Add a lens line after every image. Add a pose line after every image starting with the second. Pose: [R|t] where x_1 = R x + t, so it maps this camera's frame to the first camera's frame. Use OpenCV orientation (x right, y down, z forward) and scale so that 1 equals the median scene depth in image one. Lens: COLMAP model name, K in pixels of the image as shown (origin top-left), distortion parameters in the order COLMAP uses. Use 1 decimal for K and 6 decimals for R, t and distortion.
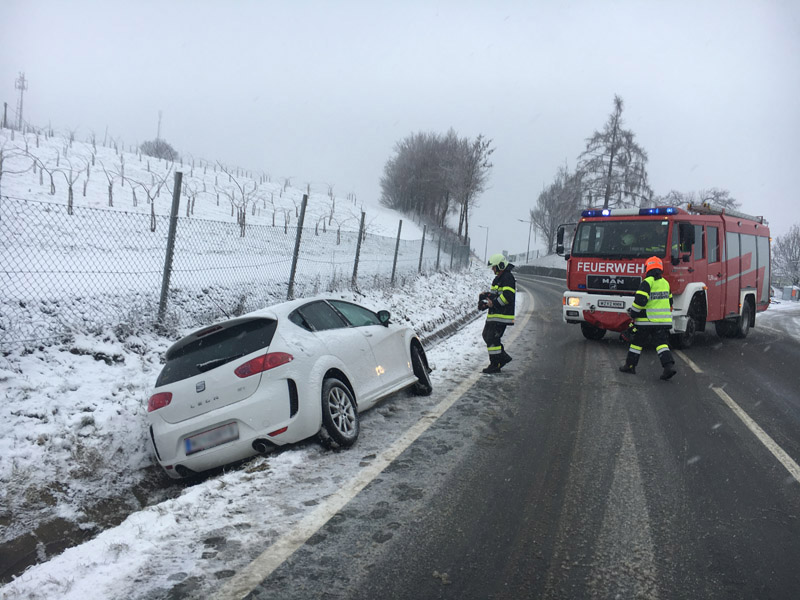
lens RADIAL K [[688.8, 0, 400.0], [0, 688.8, 300.0], [0, 0, 1]] dist [0.046024, -0.019358]
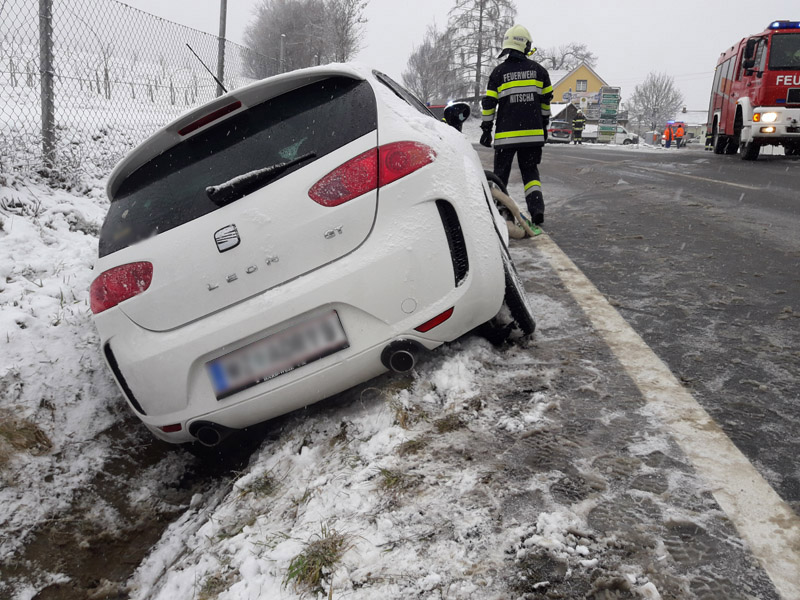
lens RADIAL K [[674.1, 0, 417.0], [0, 674.1, 297.6], [0, 0, 1]] dist [-0.006924, -0.009577]
pose [[0.974011, -0.120207, 0.191973, -0.199290], [0.084065, 0.978867, 0.186418, 0.071860], [-0.210325, -0.165435, 0.963532, 0.444508]]
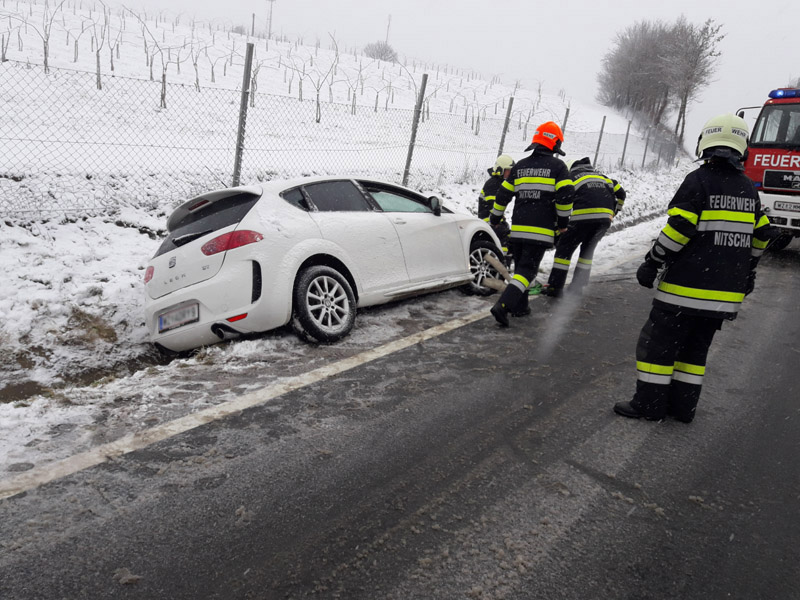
lens RADIAL K [[664.8, 0, 400.0], [0, 664.8, 300.0], [0, 0, 1]] dist [0.005337, -0.006783]
pose [[0.950799, 0.079088, -0.299543, 0.210203], [-0.034201, 0.987753, 0.152234, 0.021219], [0.307914, -0.134499, 0.941859, 0.189259]]
